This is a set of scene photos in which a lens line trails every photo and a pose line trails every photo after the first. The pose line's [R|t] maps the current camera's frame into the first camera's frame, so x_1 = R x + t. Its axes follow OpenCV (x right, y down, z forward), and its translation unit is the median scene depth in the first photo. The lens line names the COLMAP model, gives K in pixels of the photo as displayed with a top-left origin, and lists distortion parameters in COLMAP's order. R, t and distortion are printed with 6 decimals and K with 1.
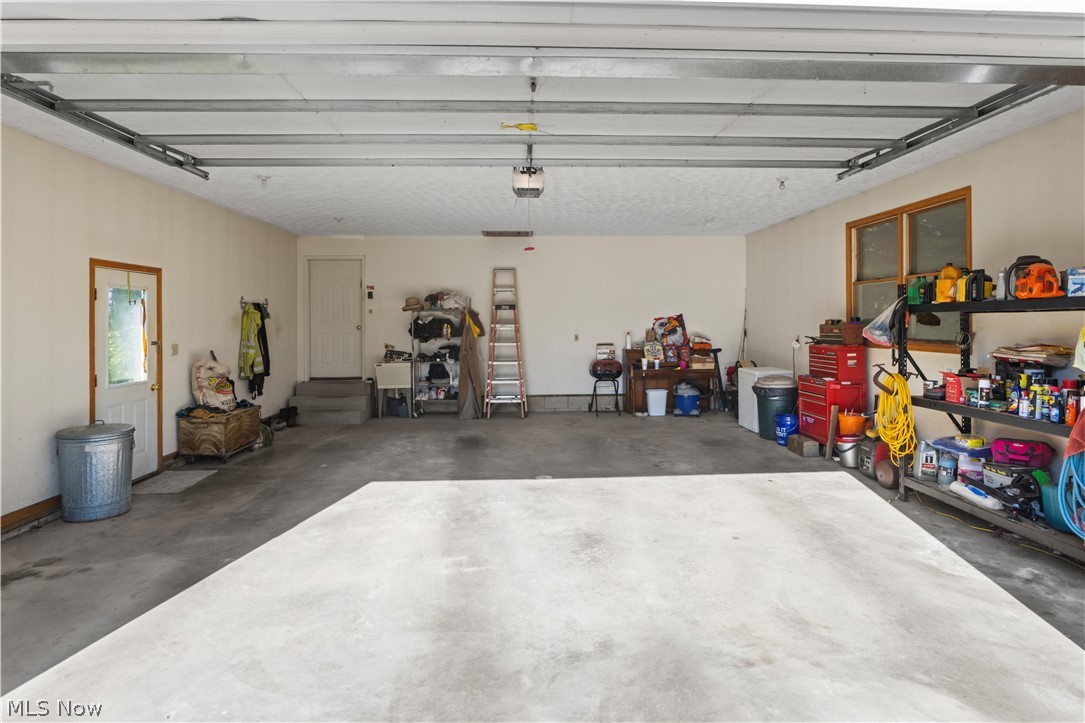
lens RADIAL K [[606.6, 0, 539.7], [0, 606.6, 320.3], [0, 0, 1]] dist [-0.005378, -0.000359]
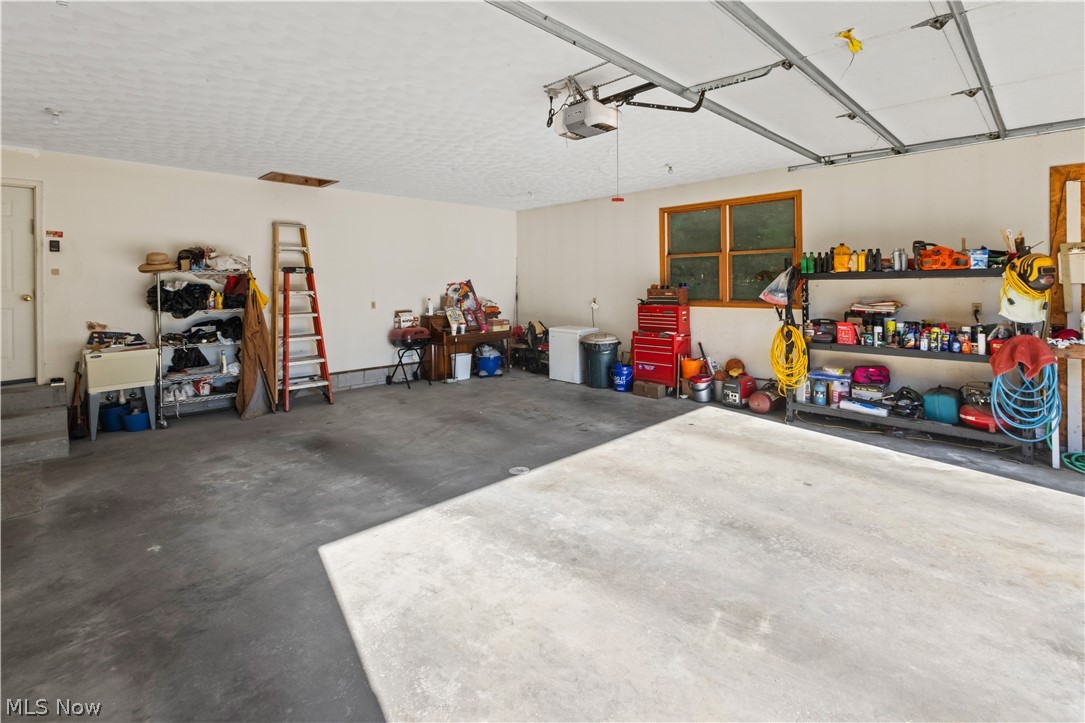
lens RADIAL K [[504.6, 0, 542.0], [0, 504.6, 285.9], [0, 0, 1]] dist [0.007310, -0.000334]
pose [[0.733731, -0.000886, 0.679439, -0.283720], [0.001796, 0.999998, -0.000636, 0.000943], [-0.679437, 0.001687, 0.733732, 0.288600]]
